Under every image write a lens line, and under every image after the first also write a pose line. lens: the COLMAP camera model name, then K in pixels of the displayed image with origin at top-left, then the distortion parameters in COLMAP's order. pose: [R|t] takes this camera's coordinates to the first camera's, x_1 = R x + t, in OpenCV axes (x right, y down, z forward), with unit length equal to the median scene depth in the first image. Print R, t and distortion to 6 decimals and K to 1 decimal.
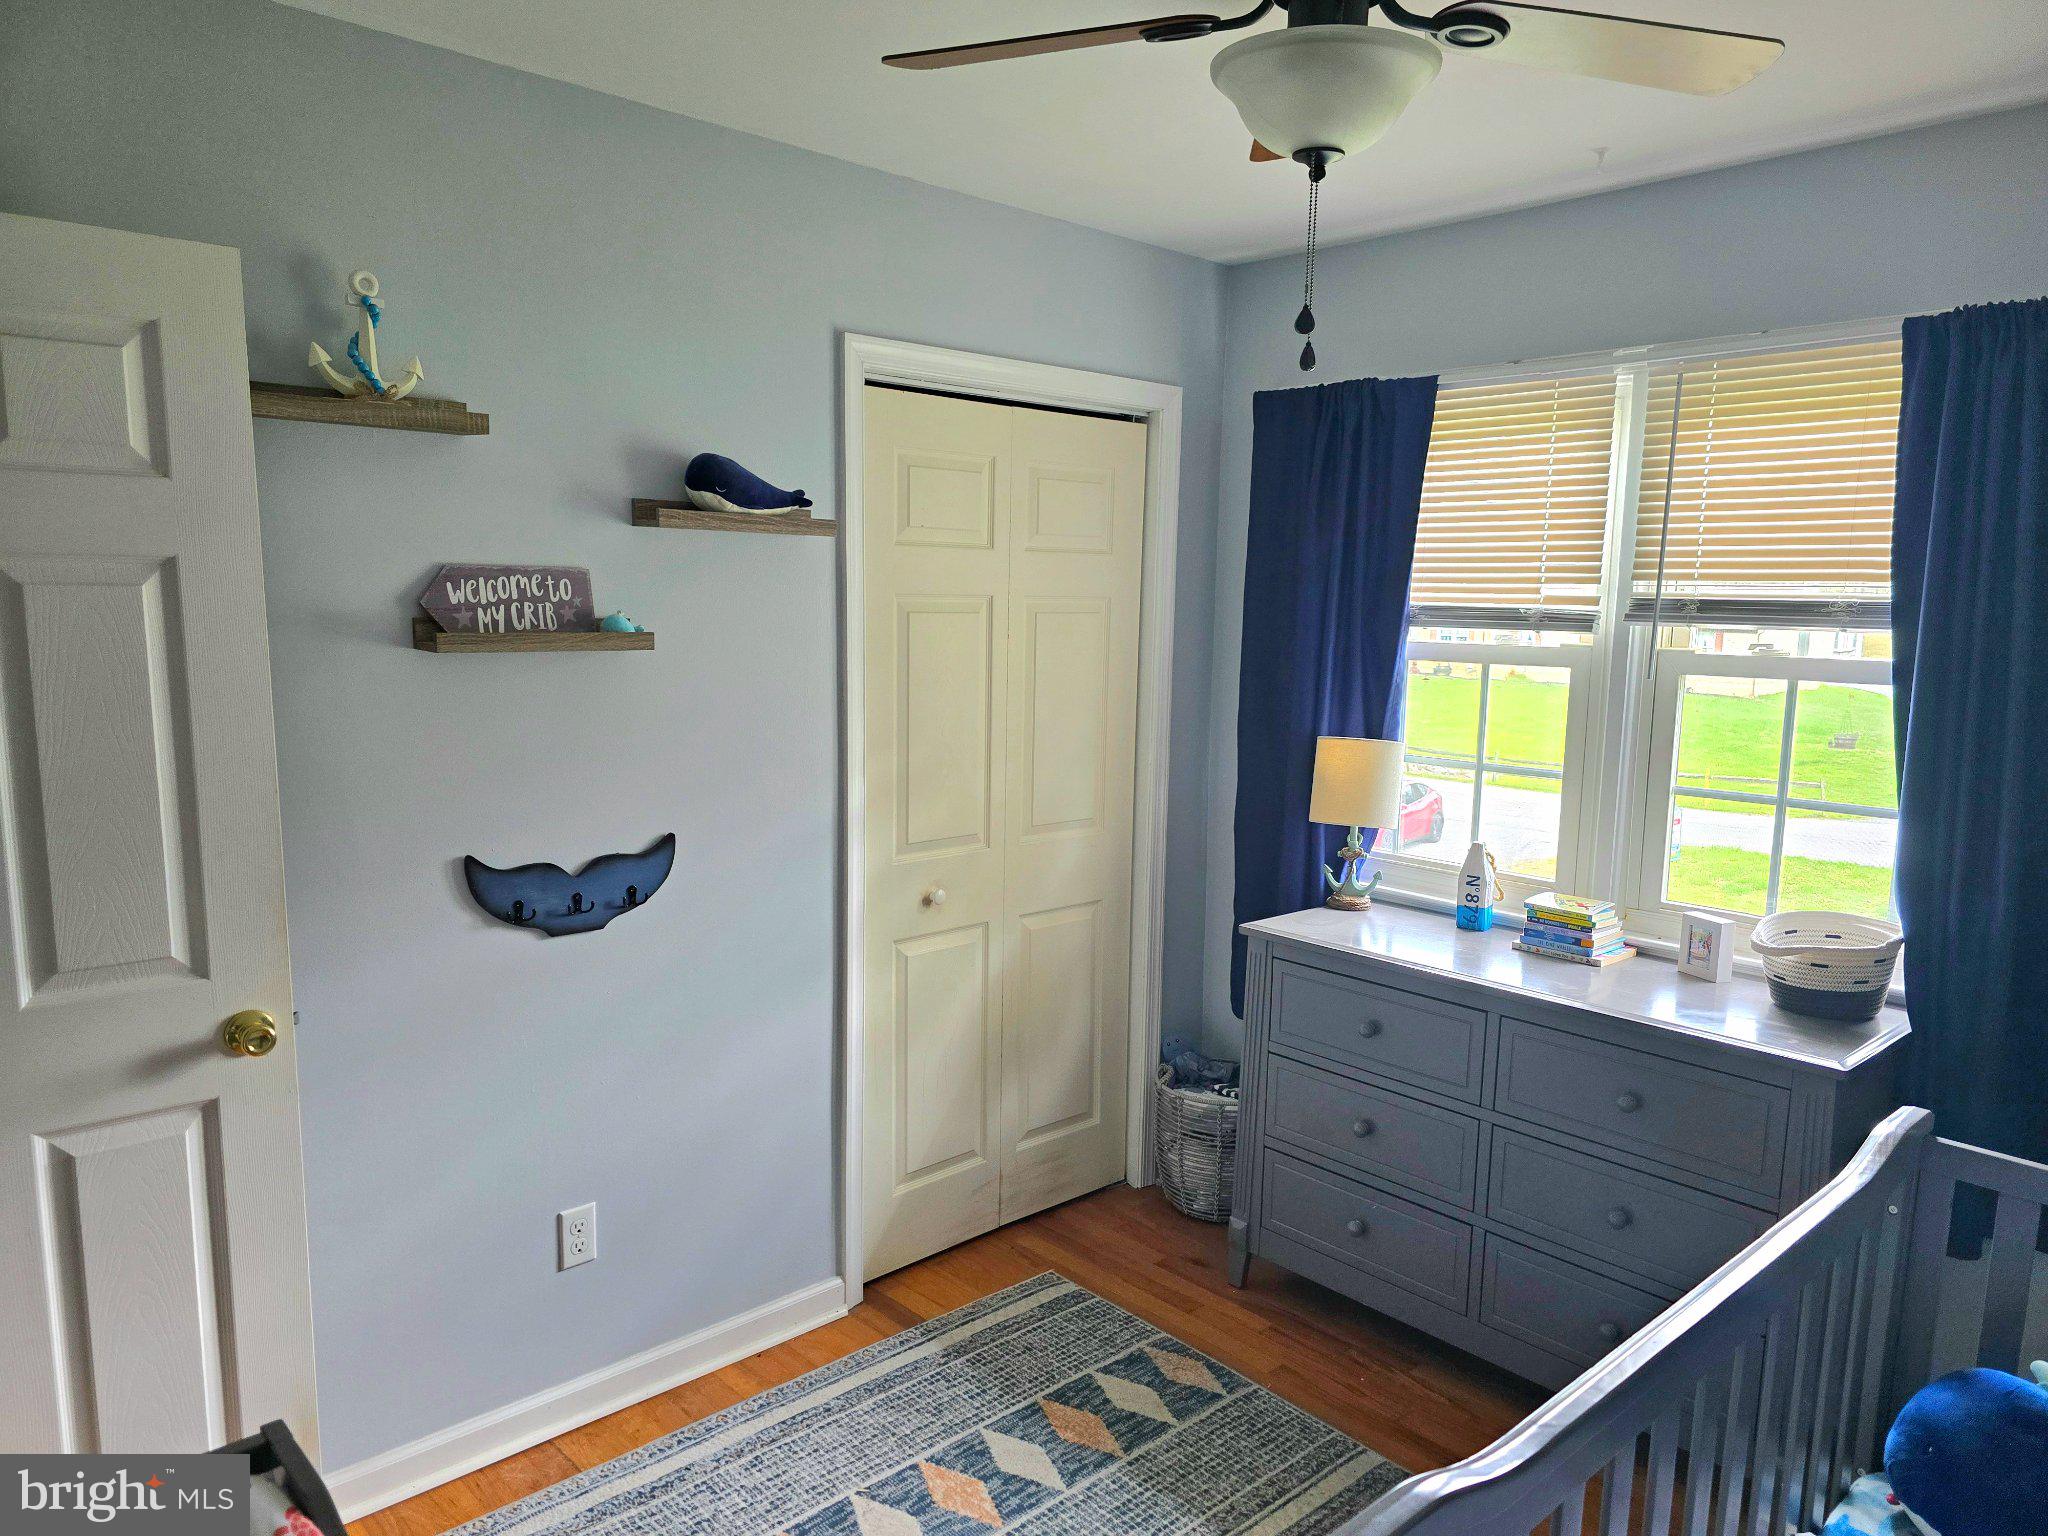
lens RADIAL K [[1392.9, 0, 1019.7], [0, 1392.9, 794.2], [0, 0, 1]] dist [0.099846, -0.085179]
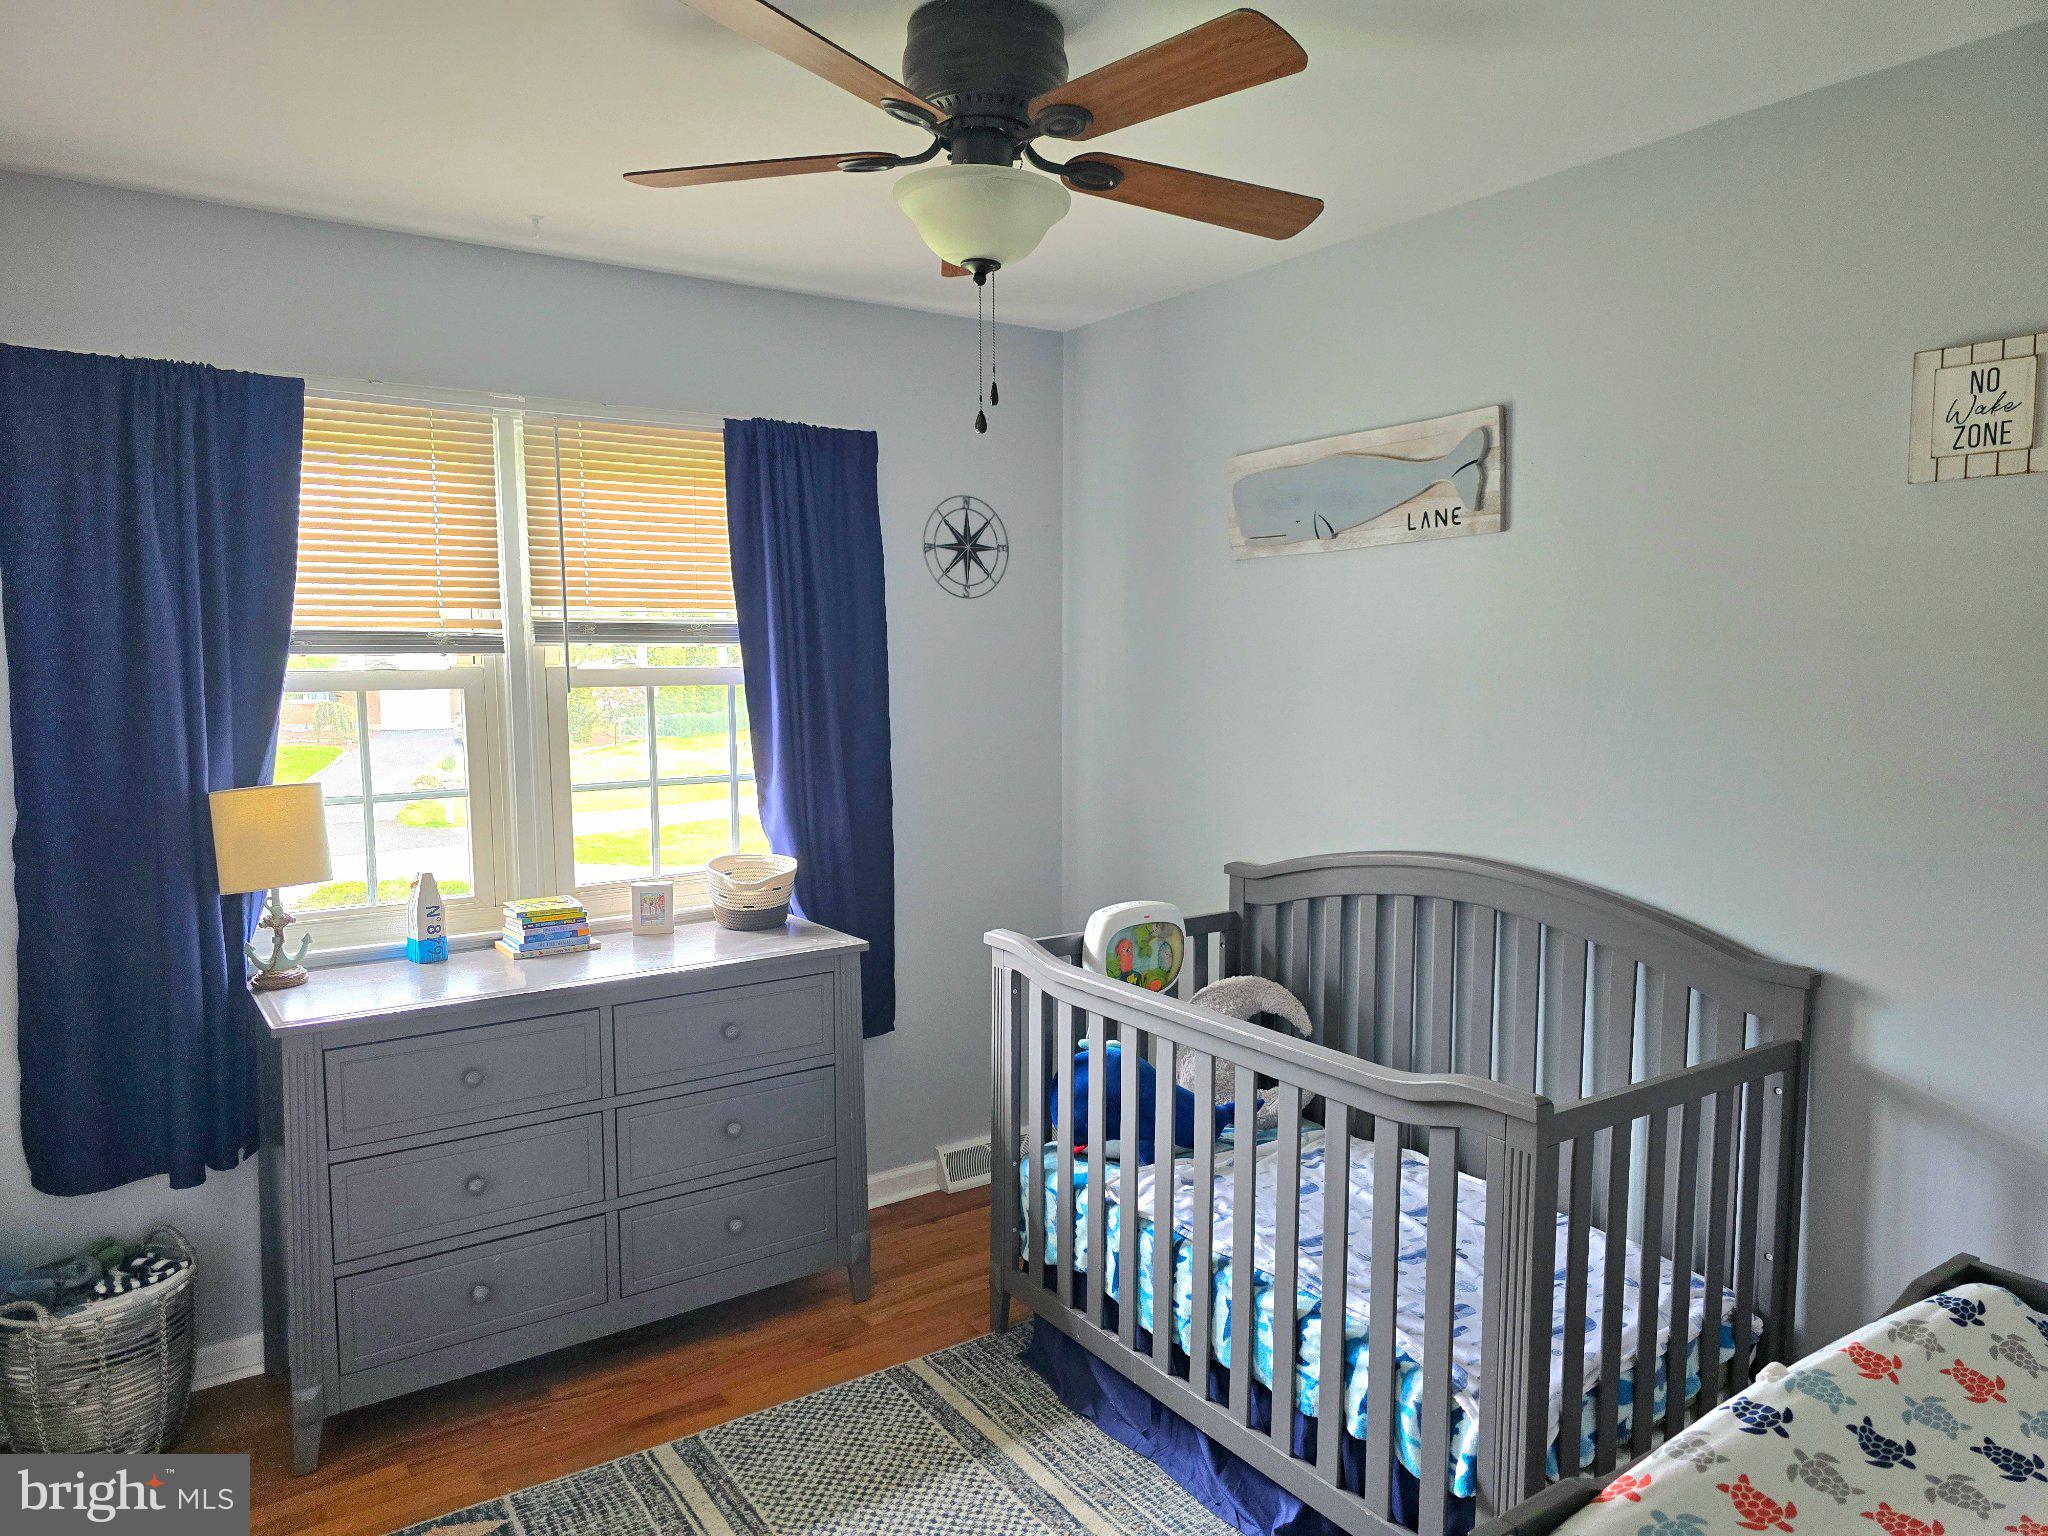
lens RADIAL K [[1341.9, 0, 1041.5], [0, 1341.9, 772.5], [0, 0, 1]] dist [0.077855, -0.075080]
pose [[0.137381, -0.113289, 0.984018, -0.561727], [0.148932, 0.984507, 0.092553, -0.060234], [-0.979258, 0.133837, 0.152125, 0.456280]]
